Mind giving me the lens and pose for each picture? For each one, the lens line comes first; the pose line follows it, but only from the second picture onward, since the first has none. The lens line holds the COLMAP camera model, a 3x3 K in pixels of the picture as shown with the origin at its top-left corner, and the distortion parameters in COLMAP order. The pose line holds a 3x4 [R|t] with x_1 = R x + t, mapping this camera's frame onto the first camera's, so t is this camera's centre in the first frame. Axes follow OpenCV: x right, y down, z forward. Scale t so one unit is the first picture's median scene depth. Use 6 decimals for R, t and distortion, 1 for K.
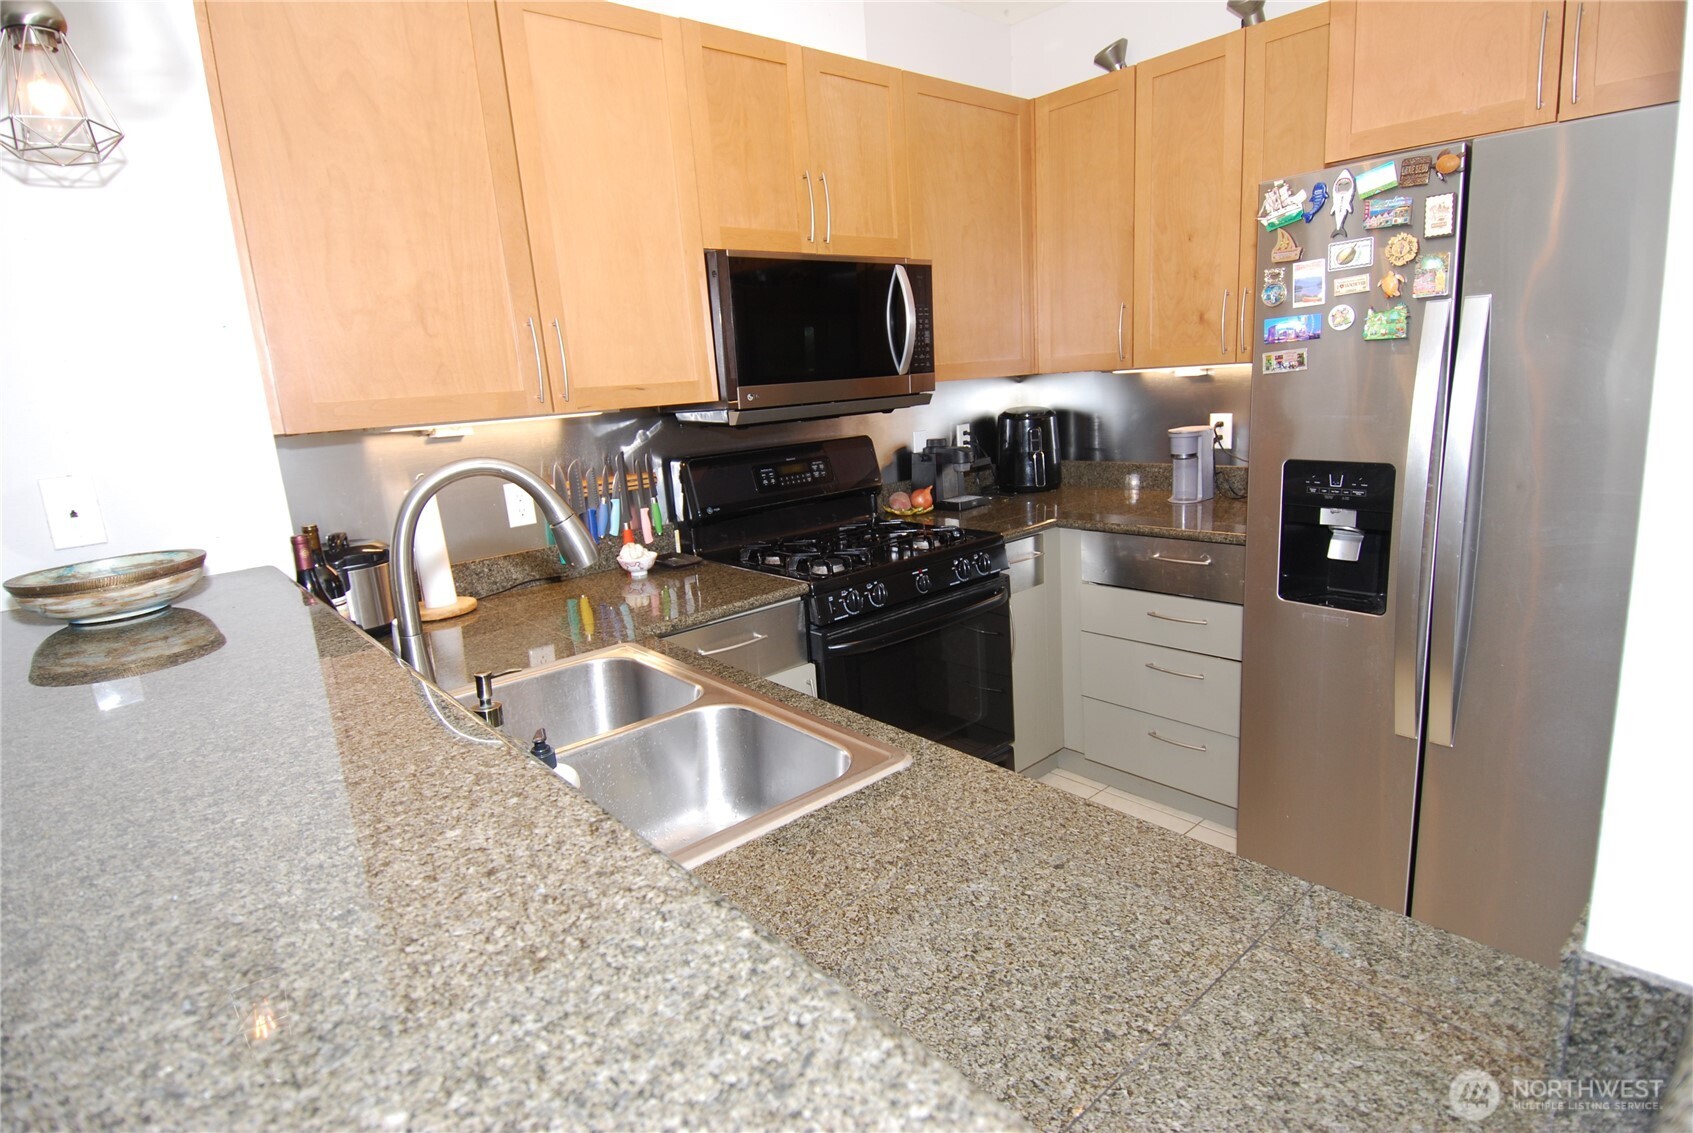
lens RADIAL K [[894.8, 0, 818.0], [0, 894.8, 536.3], [0, 0, 1]] dist [0.109969, -0.094077]
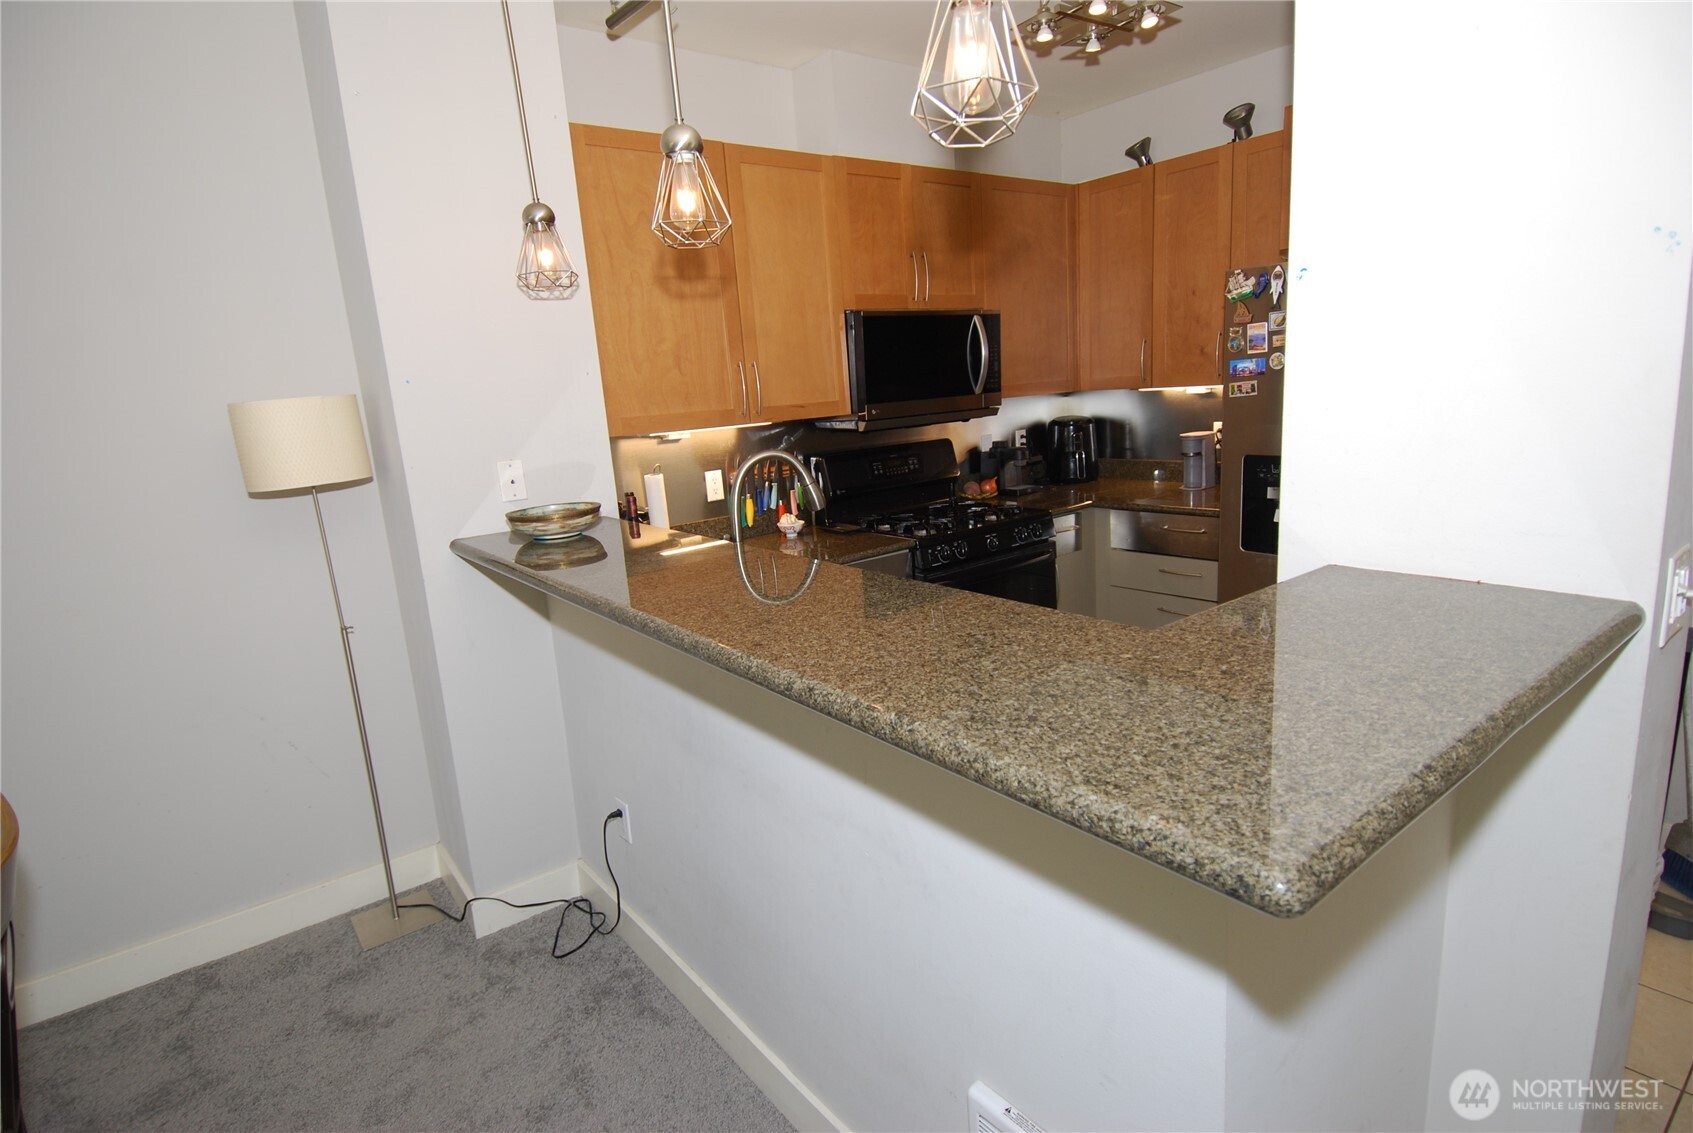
lens RADIAL K [[875.0, 0, 834.2], [0, 875.0, 535.1], [0, 0, 1]] dist [0.107526, -0.000052]
pose [[0.999188, 0.006934, -0.039693, -0.068854], [-0.007024, 0.999973, -0.002129, 0.039138], [0.039677, 0.002406, 0.999210, -0.343141]]
